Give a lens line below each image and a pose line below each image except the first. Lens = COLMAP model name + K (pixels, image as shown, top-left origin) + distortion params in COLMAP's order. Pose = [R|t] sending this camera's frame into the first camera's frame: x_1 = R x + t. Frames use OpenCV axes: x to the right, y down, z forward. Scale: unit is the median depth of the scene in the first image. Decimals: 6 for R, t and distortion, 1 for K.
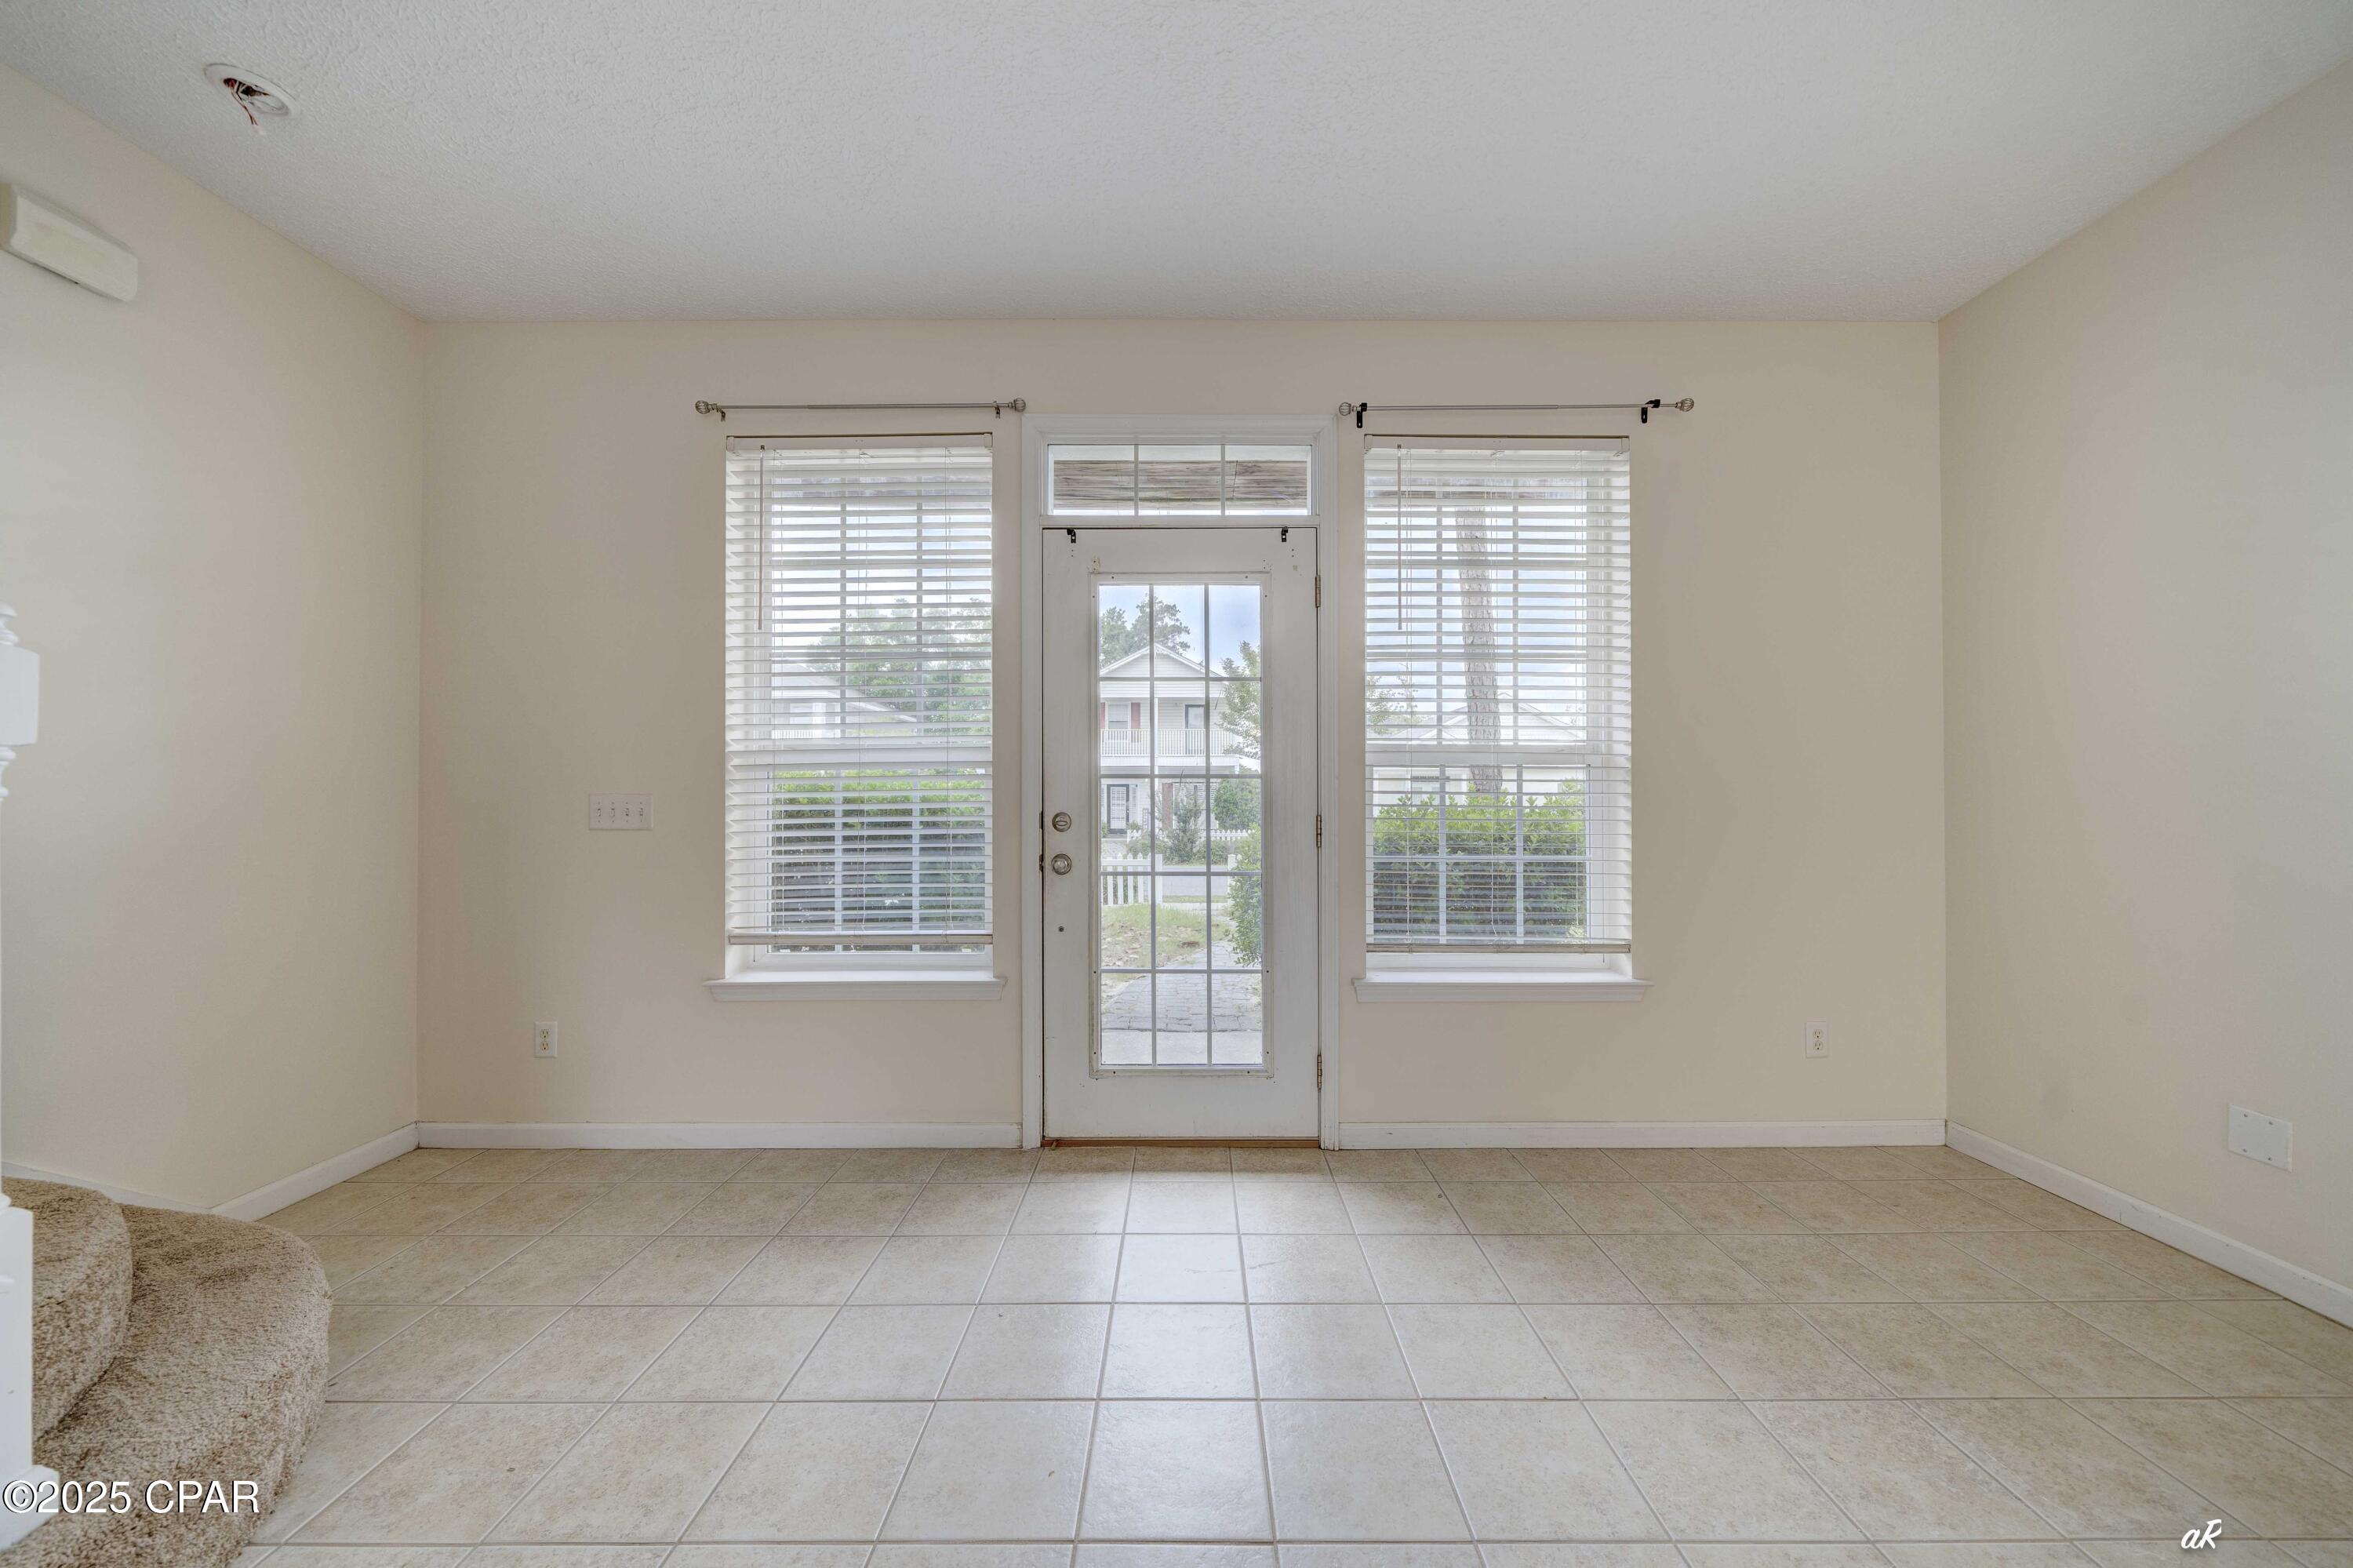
lens RADIAL K [[812.3, 0, 1172.0], [0, 812.3, 804.3], [0, 0, 1]] dist [0.002290, 0.000325]
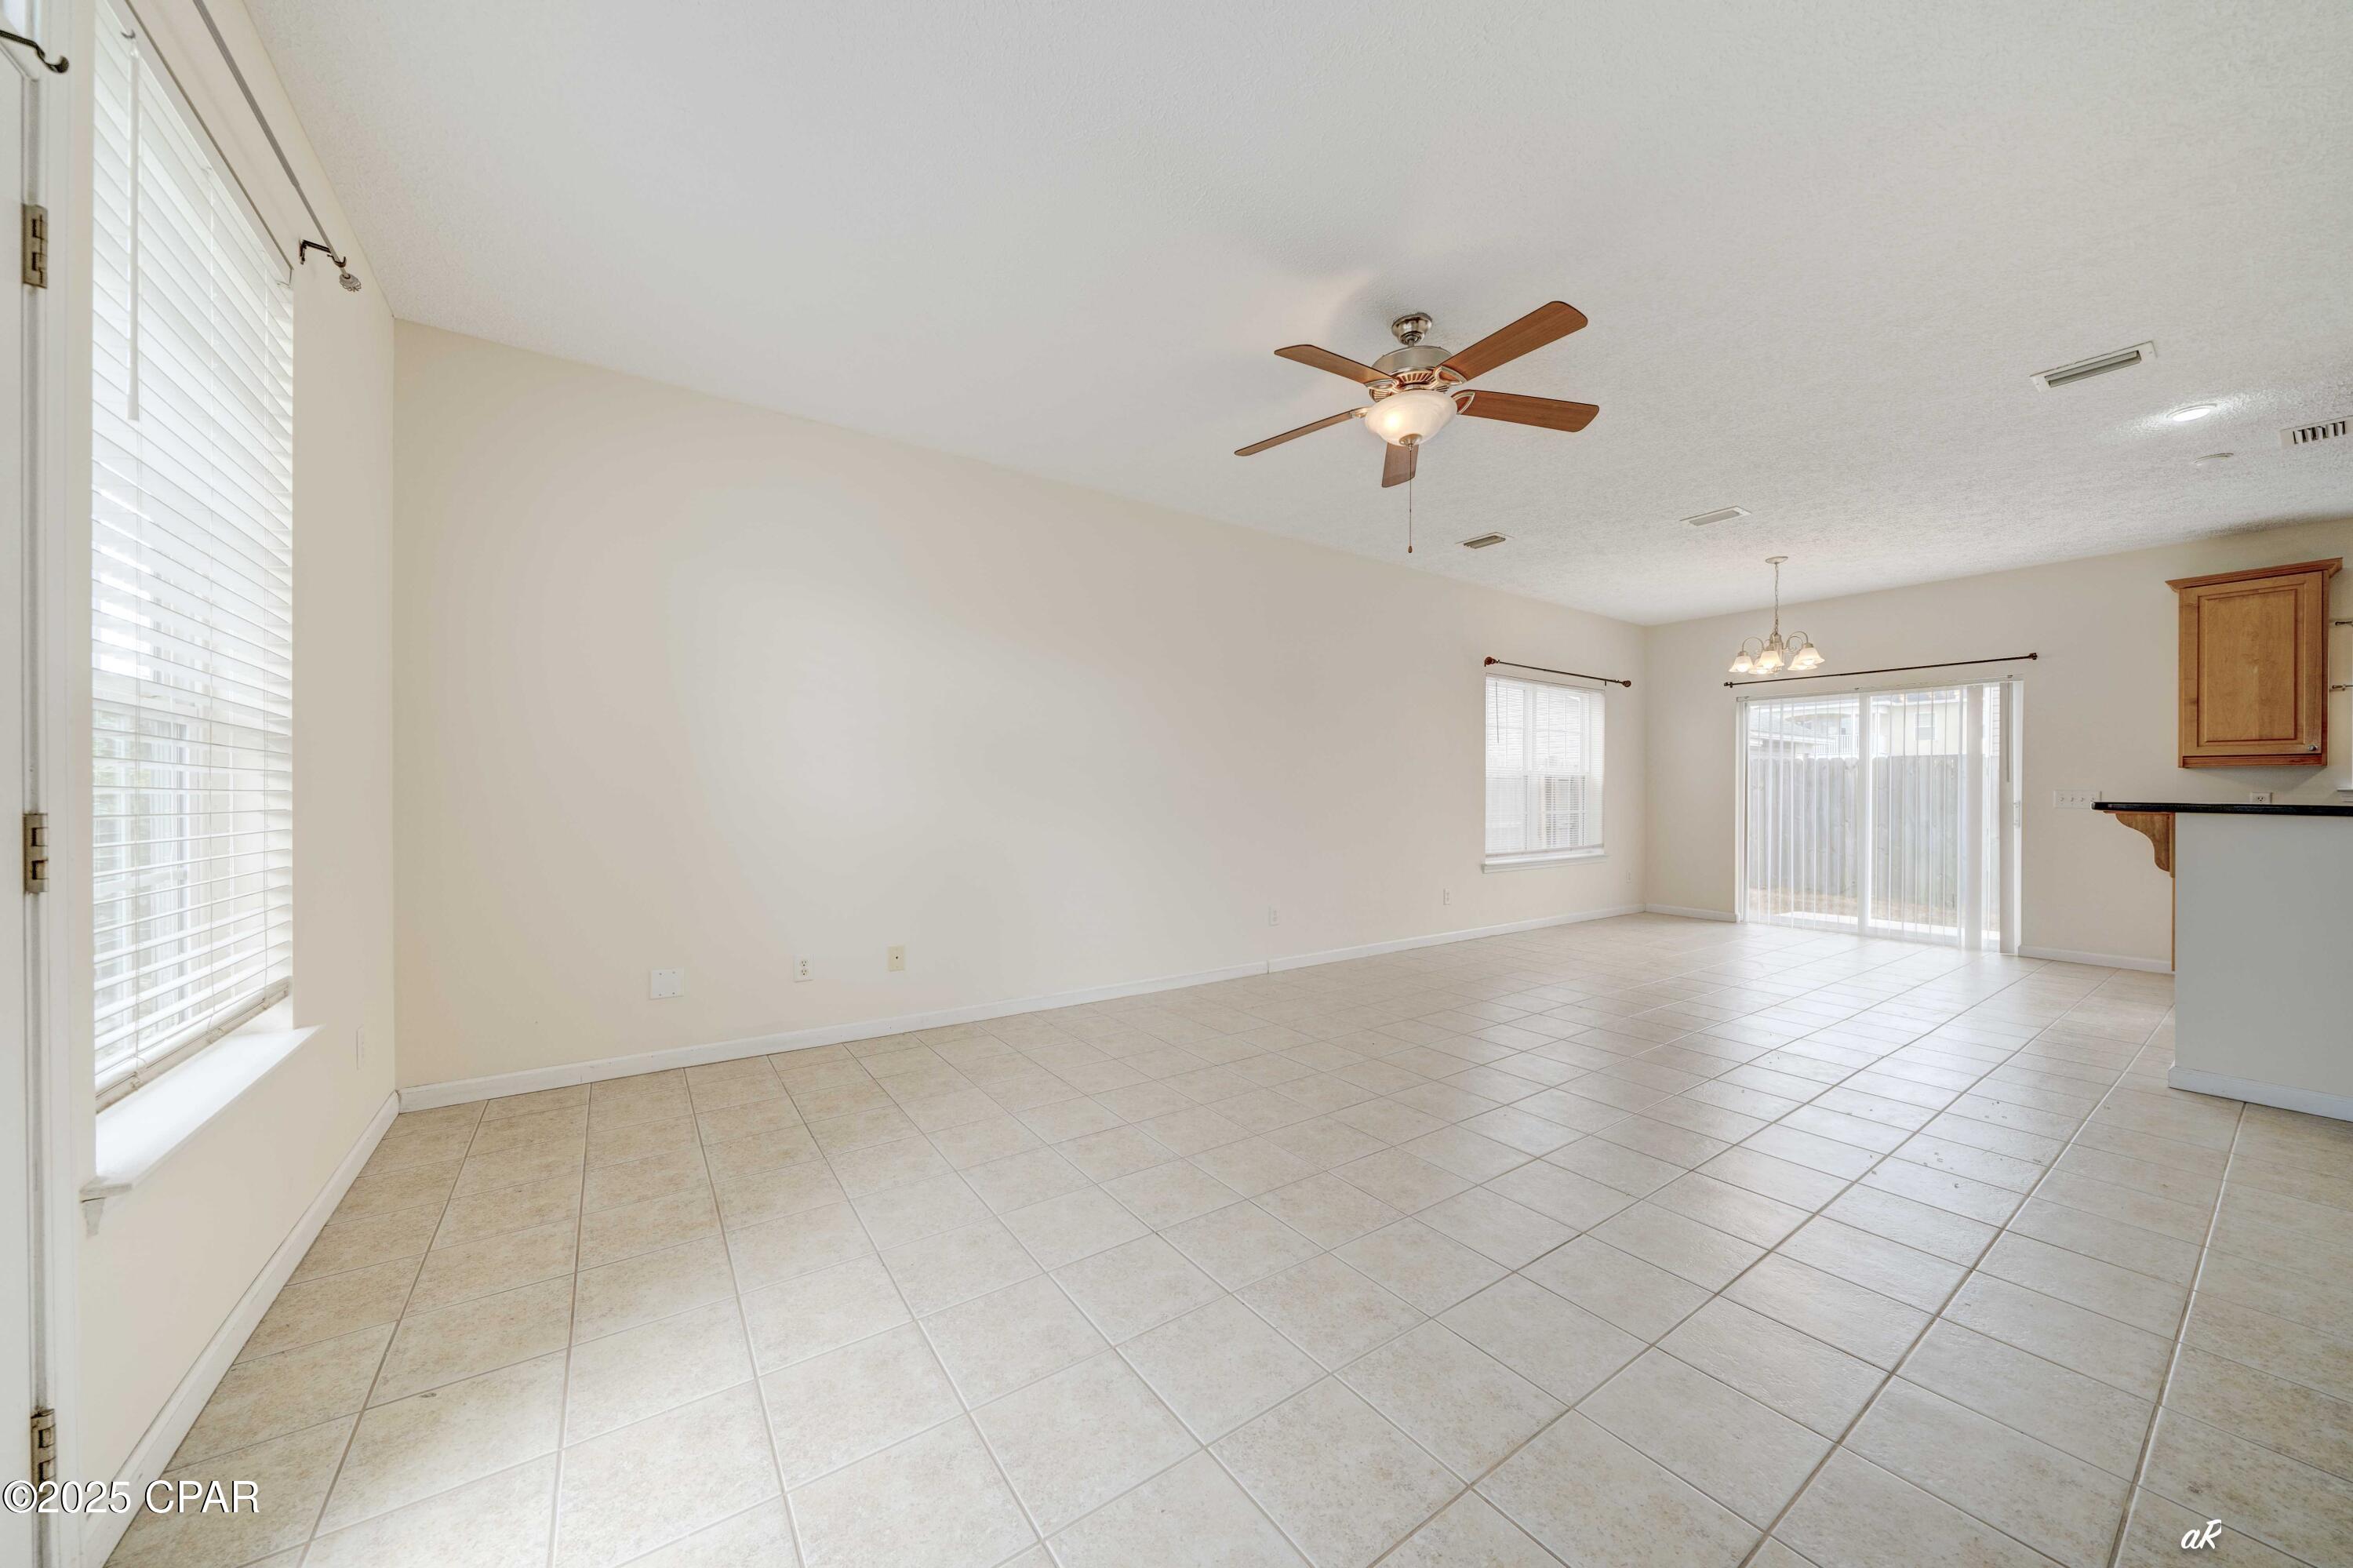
lens RADIAL K [[812.3, 0, 1176.3], [0, 812.3, 789.2], [0, 0, 1]] dist [0.002290, 0.000325]
pose [[-0.575419, 0.000418, 0.817859, -0.560423], [-0.004191, 0.999985, -0.003460, 0.003397], [-0.817848, -0.005418, -0.575409, 0.929927]]
